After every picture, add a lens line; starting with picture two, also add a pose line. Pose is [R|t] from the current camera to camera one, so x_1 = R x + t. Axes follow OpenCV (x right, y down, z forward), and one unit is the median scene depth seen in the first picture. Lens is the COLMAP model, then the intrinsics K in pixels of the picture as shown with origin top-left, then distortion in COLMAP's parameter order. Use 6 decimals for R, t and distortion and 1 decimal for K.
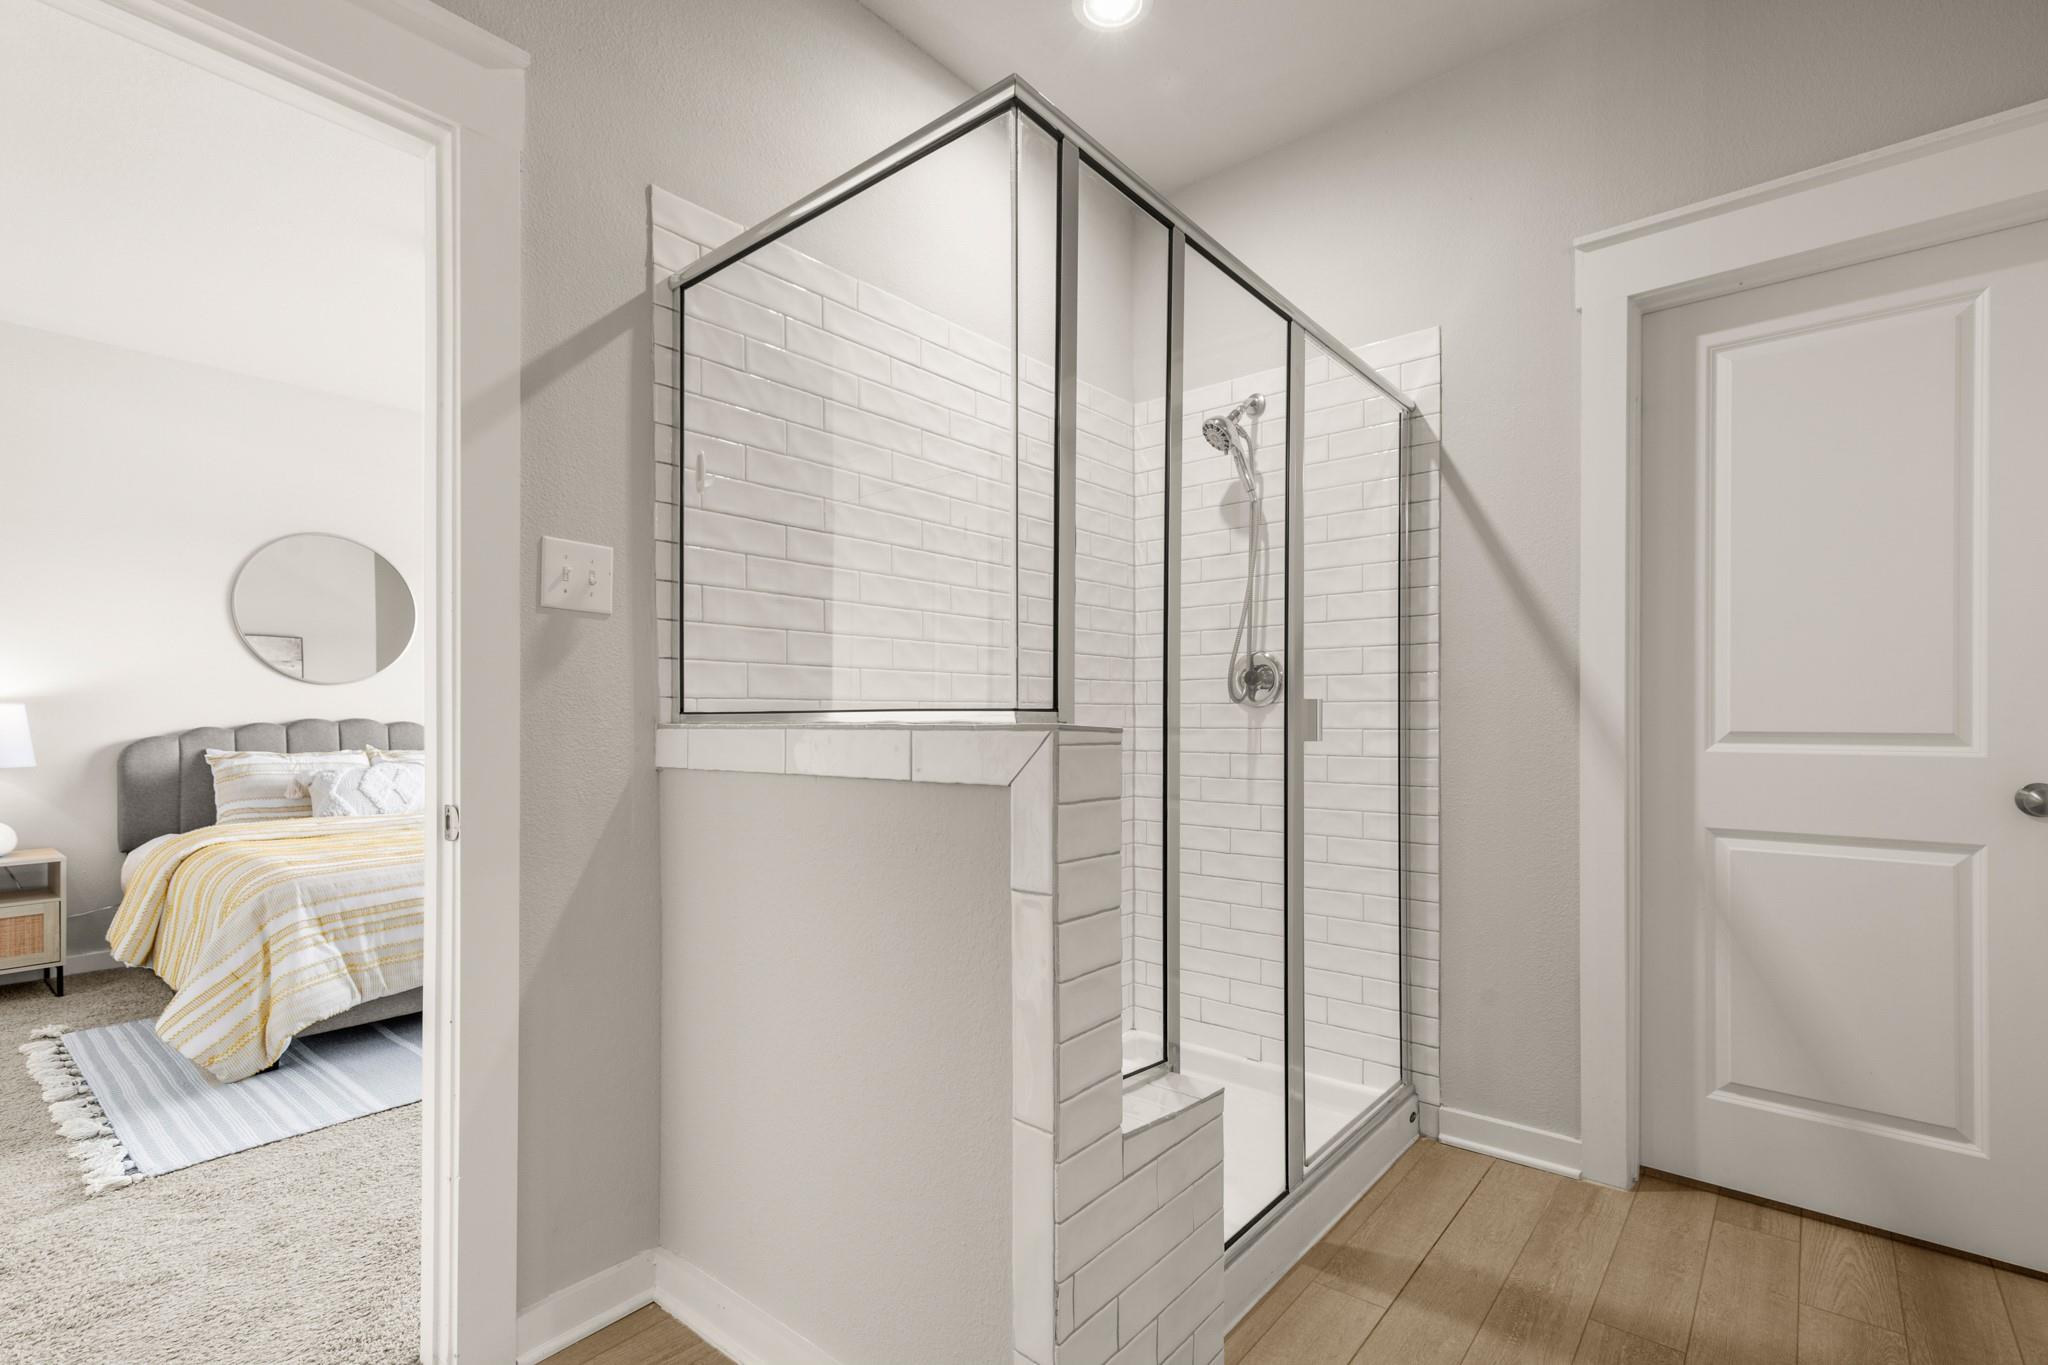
lens RADIAL K [[938.8, 0, 1030.4], [0, 938.8, 710.2], [0, 0, 1]] dist [0.002907, 0.000883]
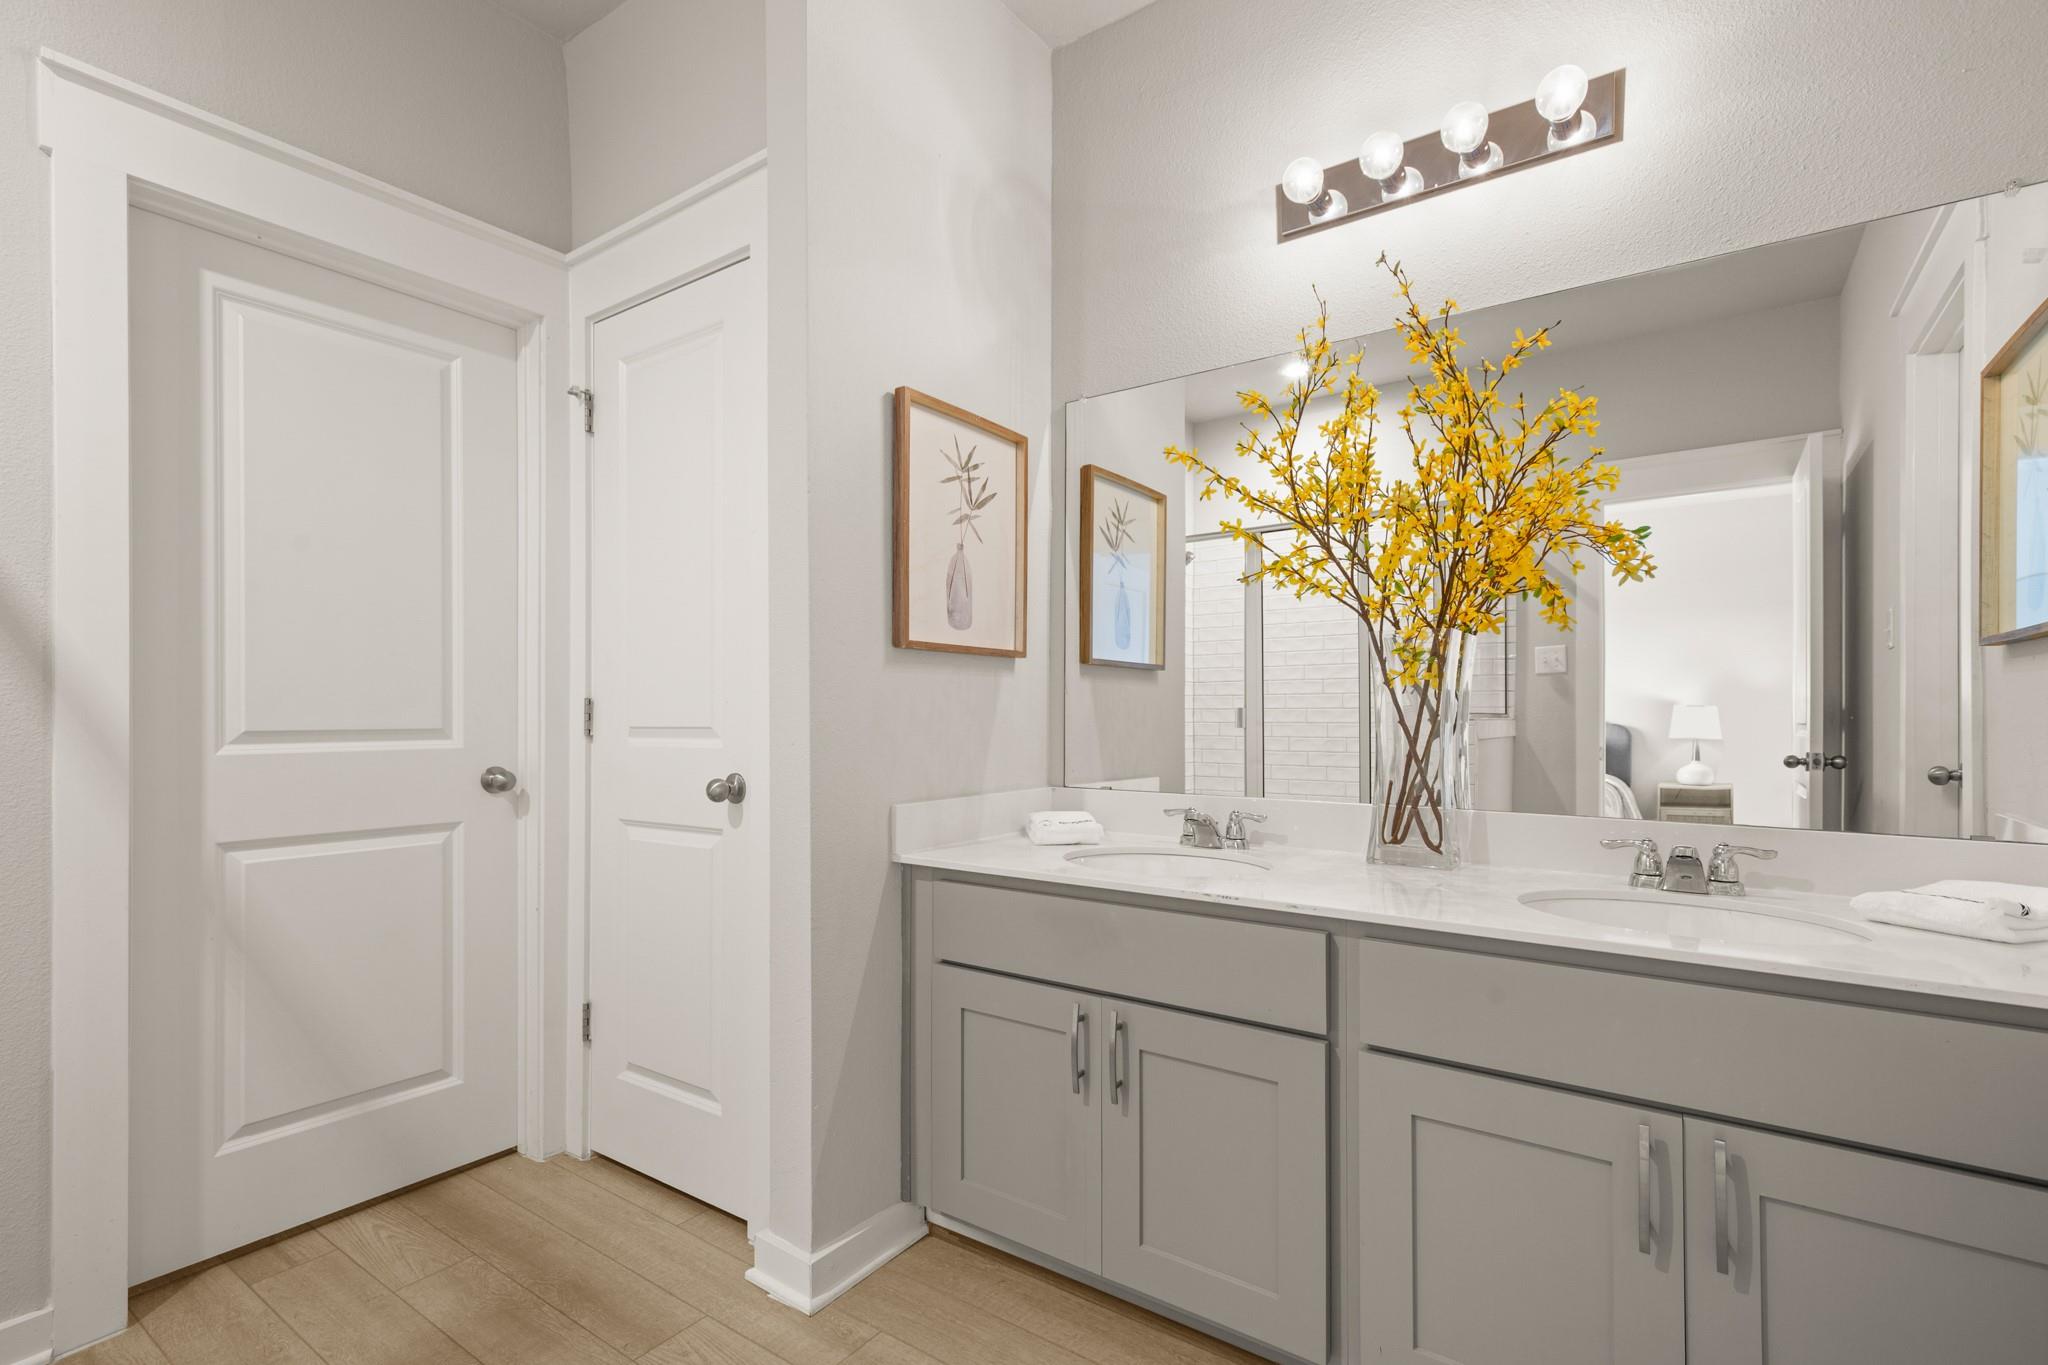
lens RADIAL K [[938.8, 0, 1030.4], [0, 938.8, 710.2], [0, 0, 1]] dist [0.002907, 0.000883]
pose [[-0.084300, 0.007957, 0.996409, -0.169102], [0.001089, 0.999968, -0.007894, 0.008674], [-0.996440, 0.000420, -0.084306, 0.269928]]
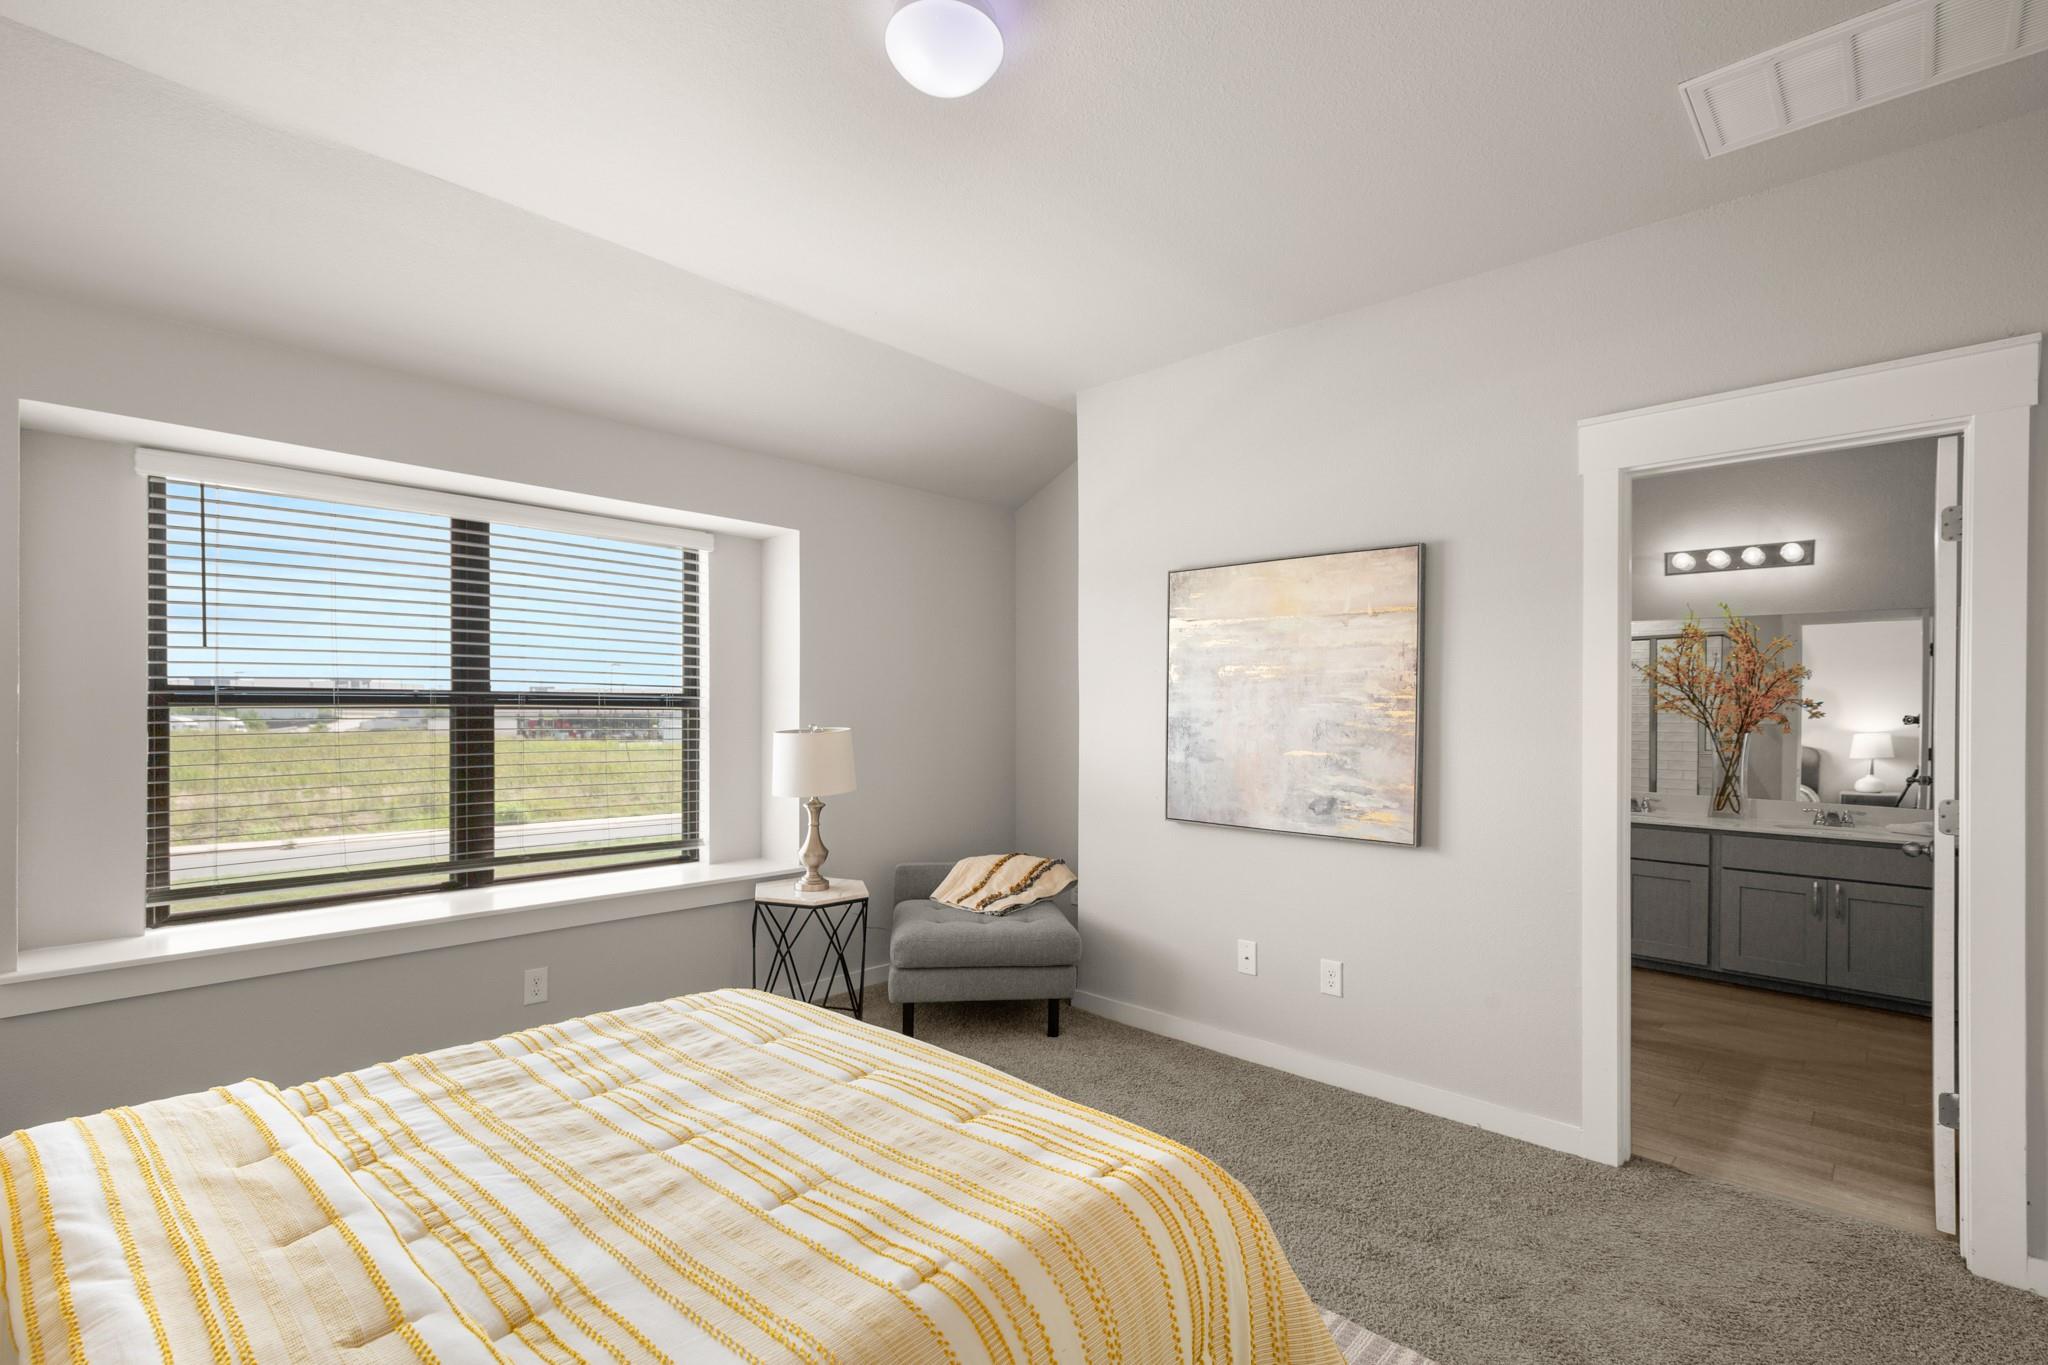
lens RADIAL K [[962.3, 0, 983.3], [0, 962.3, 723.9], [0, 0, 1]] dist [0.041174, -0.033879]
pose [[0.061298, -0.007191, 0.998094, -2.346967], [-0.000908, 0.999973, 0.007261, -0.136788], [-0.998119, -0.001351, 0.061289, 1.899596]]
